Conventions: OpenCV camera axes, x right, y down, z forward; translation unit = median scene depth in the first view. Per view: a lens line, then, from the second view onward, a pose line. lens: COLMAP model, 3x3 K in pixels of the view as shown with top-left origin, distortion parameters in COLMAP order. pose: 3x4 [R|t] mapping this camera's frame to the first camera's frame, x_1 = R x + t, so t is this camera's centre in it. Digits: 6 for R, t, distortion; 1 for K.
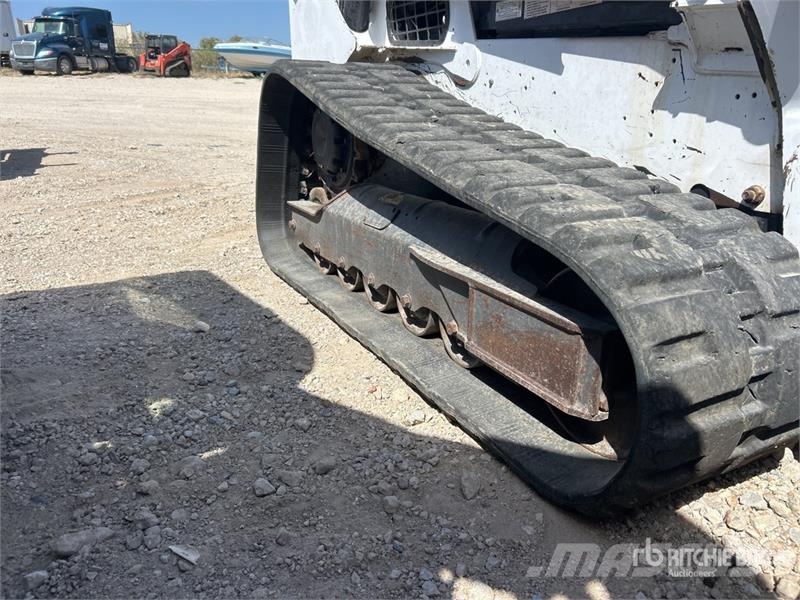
lens RADIAL K [[599.3, 0, 414.3], [0, 599.3, 299.3], [0, 0, 1]] dist [0.046937, -0.075784]
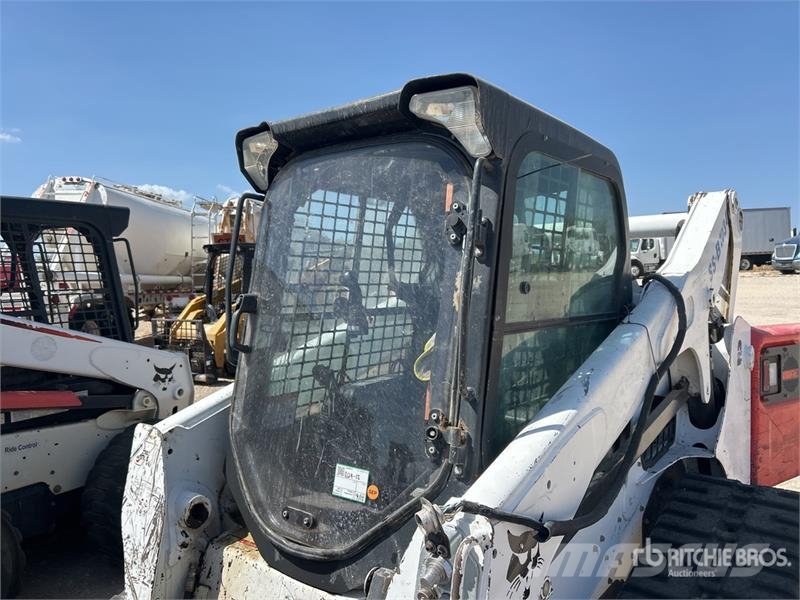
lens RADIAL K [[600.1, 0, 403.7], [0, 600.1, 298.9], [0, 0, 1]] dist [0.044499, -0.050454]
pose [[0.388384, -0.002497, -0.921494, 1.718085], [-0.263135, 0.958059, -0.113500, -0.707234], [0.883130, 0.286559, 0.371437, 0.438835]]
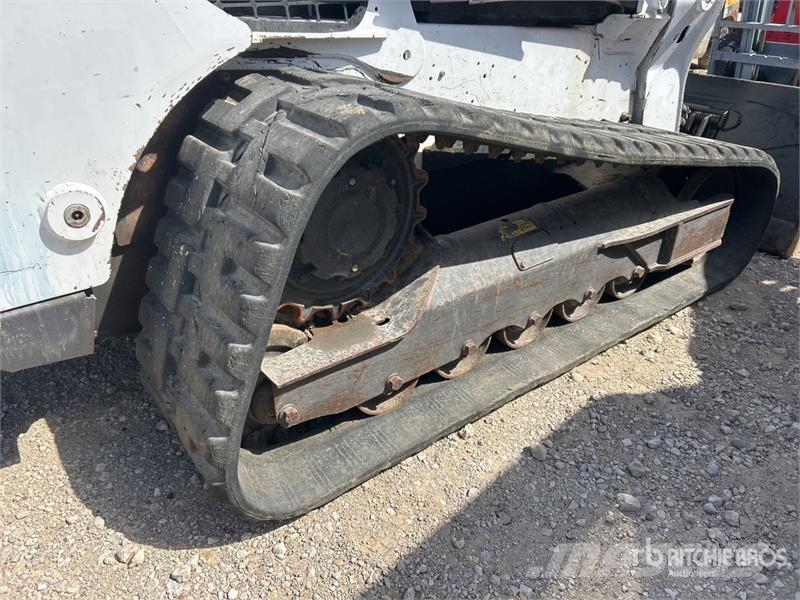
lens RADIAL K [[590.4, 0, 400.0], [0, 590.4, 300.0], [0, 0, 1]] dist [0.004806, -0.002487]
pose [[-0.133002, -0.506735, 0.851781, -0.907444], [0.297174, 0.799485, 0.522026, -0.665026], [-0.945515, 0.322558, 0.044255, 1.321208]]
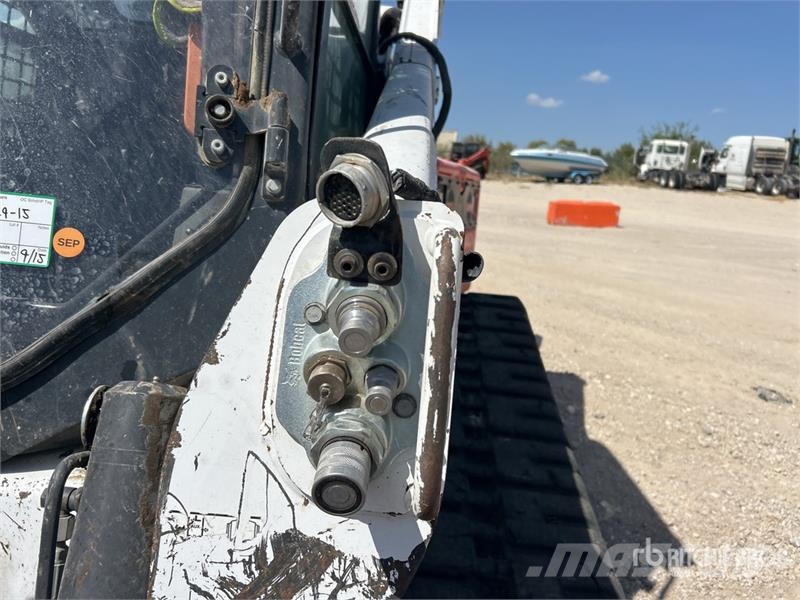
lens RADIAL K [[605.7, 0, 391.1], [0, 605.7, 291.9], [0, 0, 1]] dist [0.047595, -0.055674]
pose [[0.859106, 0.127875, -0.495565, 1.246912], [-0.207648, 0.972096, -0.109139, -0.479699], [0.467781, 0.196665, 0.861687, 0.573846]]
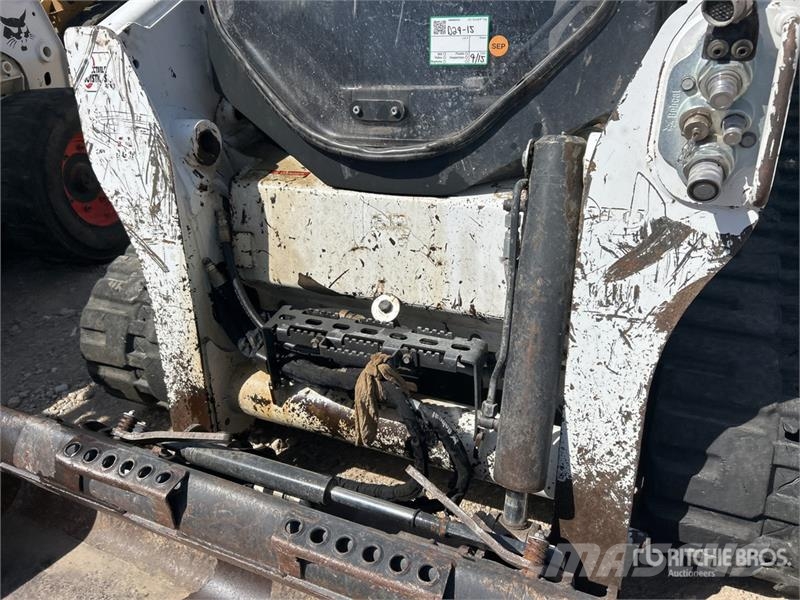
lens RADIAL K [[601.1, 0, 399.7], [0, 601.1, 290.2], [0, 0, 1]] dist [0.042807, -0.057929]
pose [[0.597283, 0.344277, -0.724380, 1.334775], [-0.132277, 0.933100, 0.334407, -0.471672], [0.791048, -0.103917, 0.602864, 0.326267]]
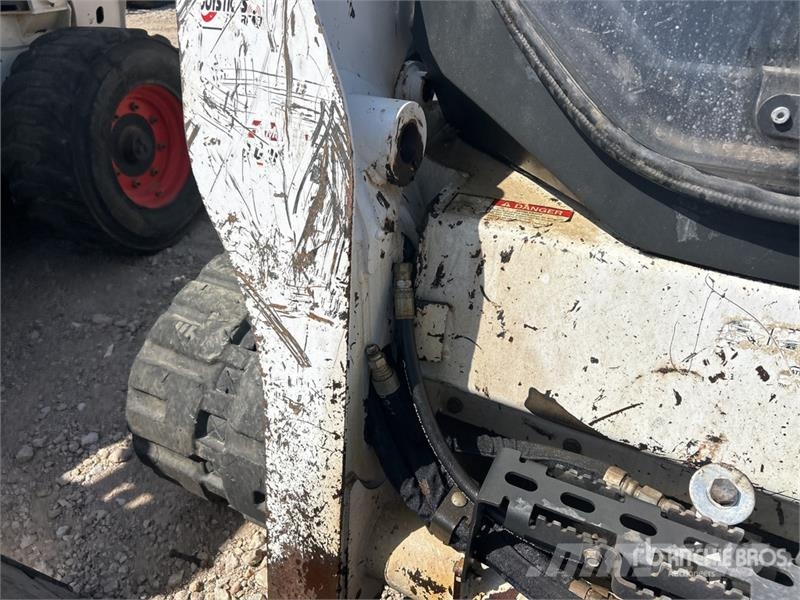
lens RADIAL K [[601.1, 0, 399.7], [0, 601.1, 290.2], [0, 0, 1]] dist [0.042807, -0.057929]
pose [[0.538859, 0.426128, -0.726668, 0.879339], [-0.216864, 0.903719, 0.369137, -0.414924], [0.814003, -0.041324, 0.579389, 0.369411]]
